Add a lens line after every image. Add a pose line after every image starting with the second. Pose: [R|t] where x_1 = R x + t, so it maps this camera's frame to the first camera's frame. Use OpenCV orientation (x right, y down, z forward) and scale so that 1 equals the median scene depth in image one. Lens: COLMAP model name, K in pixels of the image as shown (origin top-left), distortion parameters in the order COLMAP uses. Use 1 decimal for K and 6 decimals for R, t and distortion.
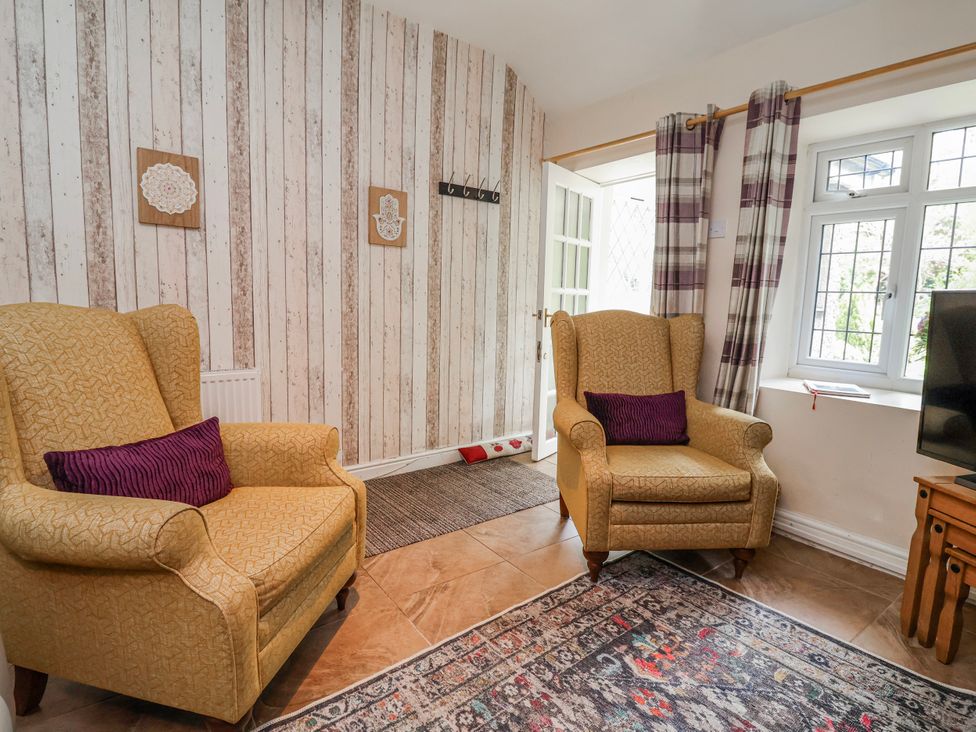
lens RADIAL K [[509.6, 0, 487.7], [0, 509.6, 362.9], [0, 0, 1]] dist [0.005008, -0.015523]
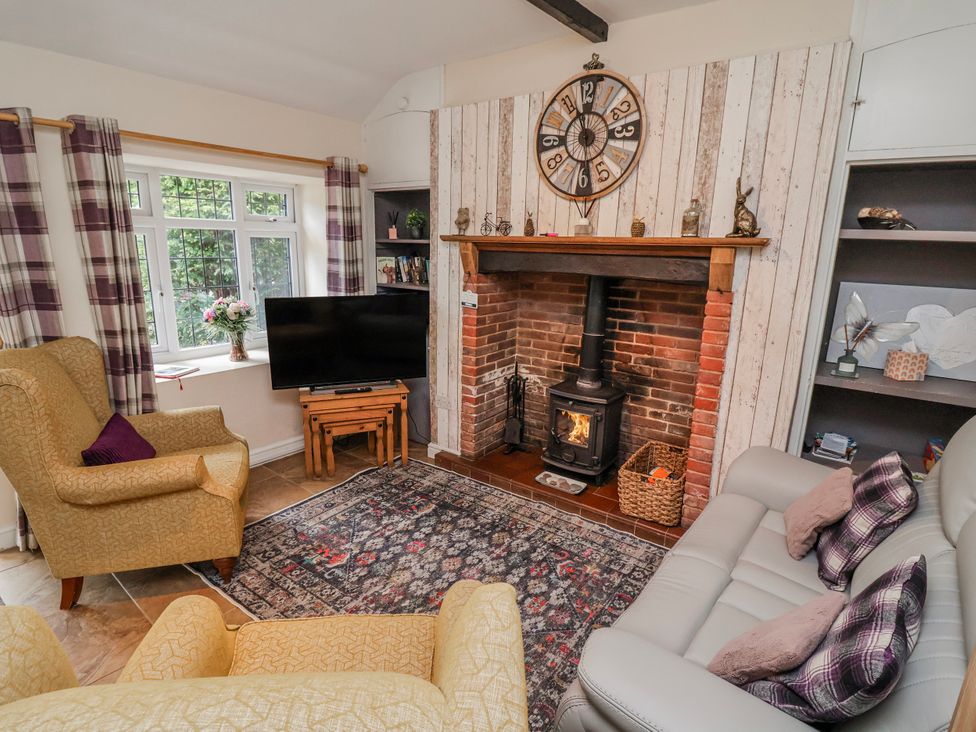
lens RADIAL K [[509.6, 0, 487.7], [0, 509.6, 362.9], [0, 0, 1]] dist [0.005008, -0.015523]
pose [[-0.263093, -0.260091, 0.929050, -1.108589], [0.084617, 0.953044, 0.290770, -0.415813], [-0.961052, 0.155113, -0.228731, 0.763893]]
